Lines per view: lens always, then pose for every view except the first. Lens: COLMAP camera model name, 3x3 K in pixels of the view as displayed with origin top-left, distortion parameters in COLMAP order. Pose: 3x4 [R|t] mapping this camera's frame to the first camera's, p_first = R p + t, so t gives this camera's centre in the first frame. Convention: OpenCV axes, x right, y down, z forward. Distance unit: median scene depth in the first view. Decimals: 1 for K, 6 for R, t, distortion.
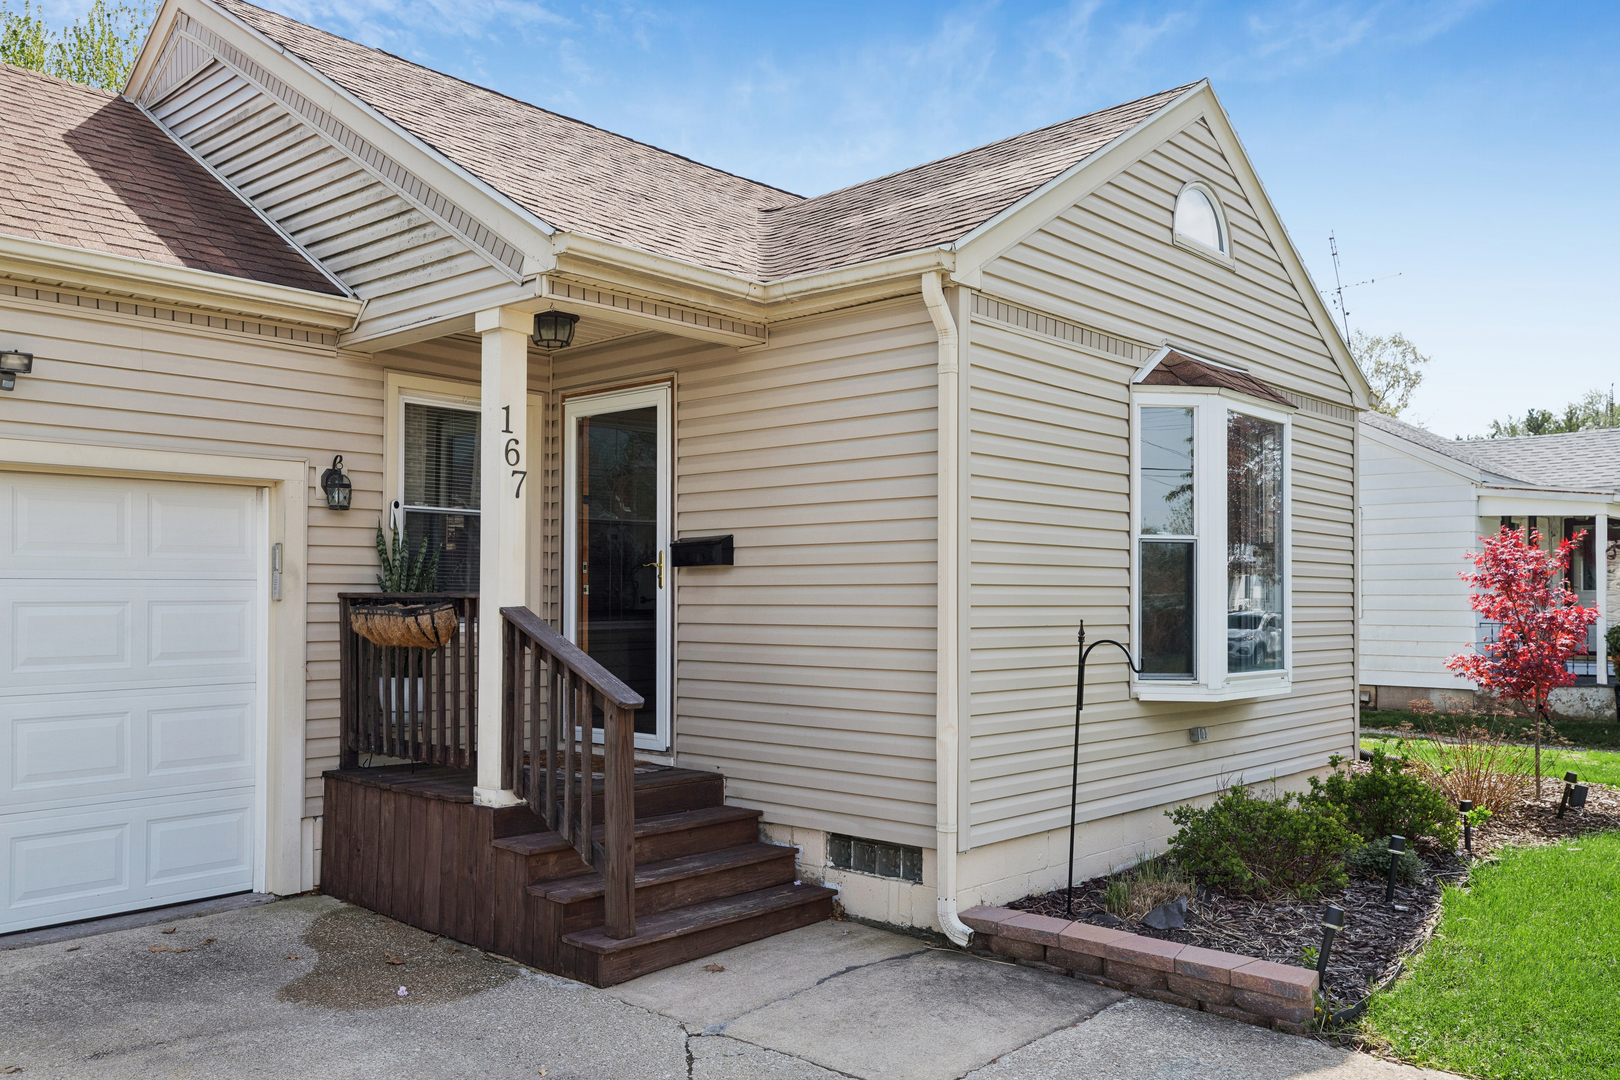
lens RADIAL K [[1303.1, 0, 811.7], [0, 1303.1, 535.9], [0, 0, 1]] dist [0.000501, -0.001584]
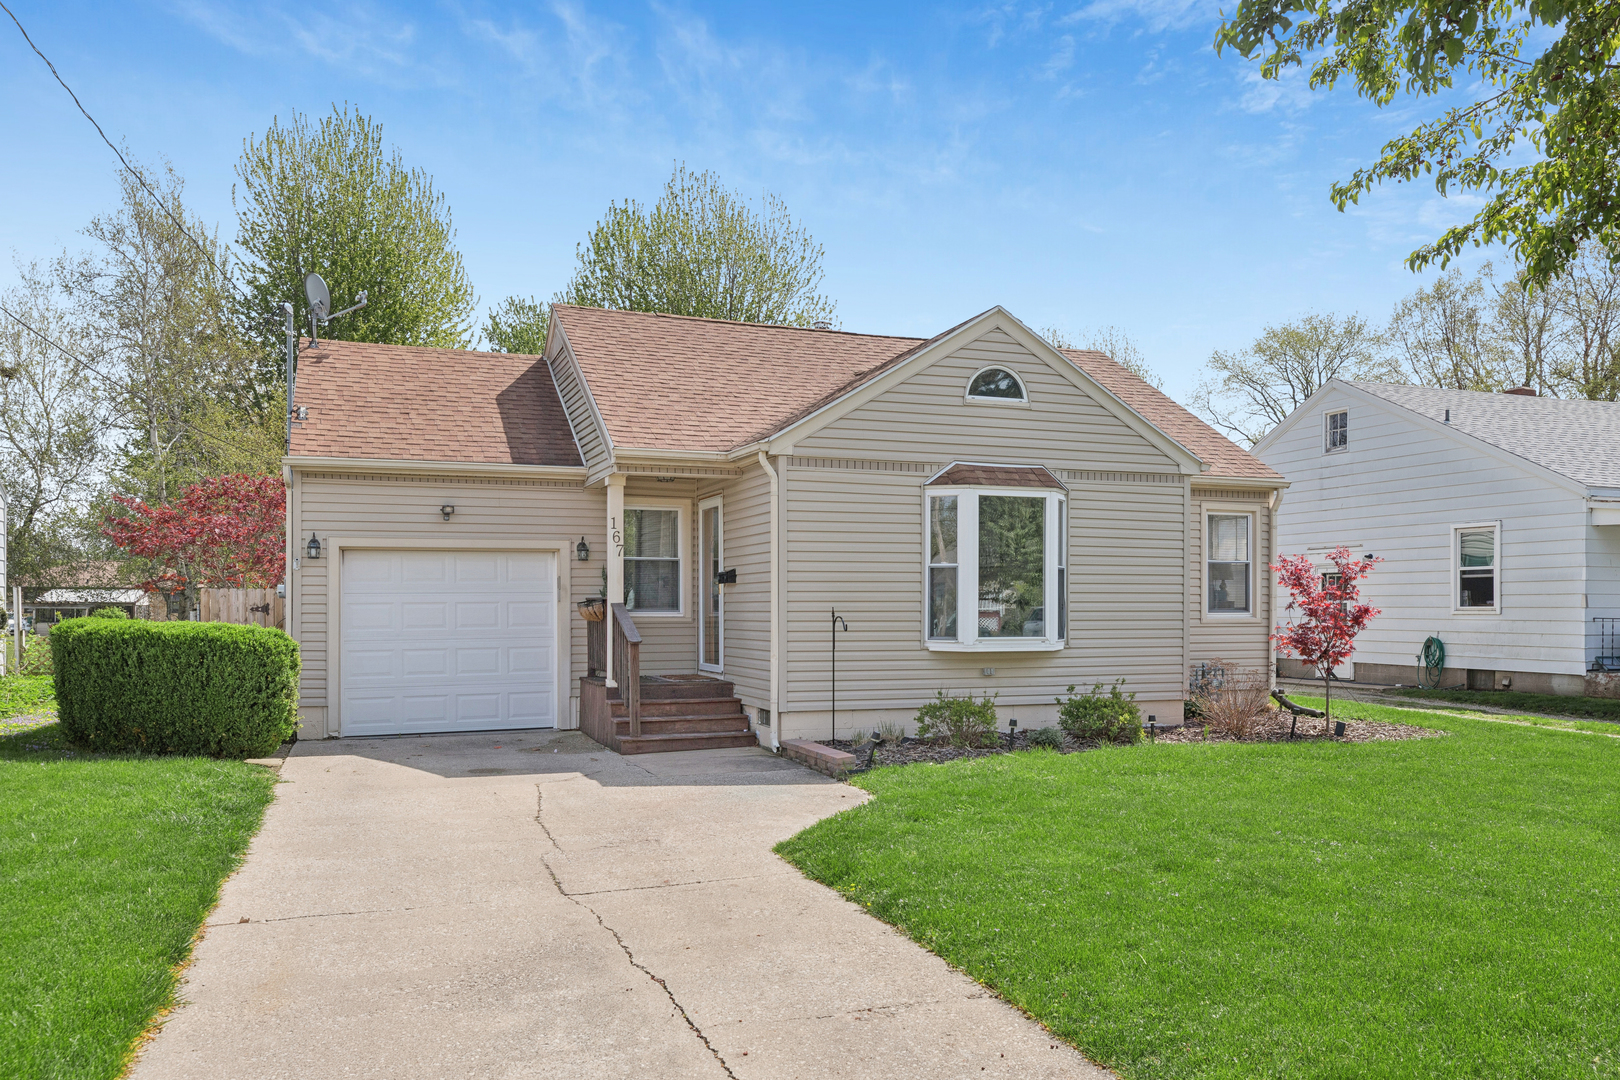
lens RADIAL K [[1270.7, 0, 809.7], [0, 1270.7, 547.3], [0, 0, 1]] dist [0.005701, 0.000607]
pose [[0.887393, -0.025364, -0.460315, 0.987870], [0.026731, 0.999636, -0.003549, -0.024744], [0.460238, -0.009155, 0.887748, -0.760639]]
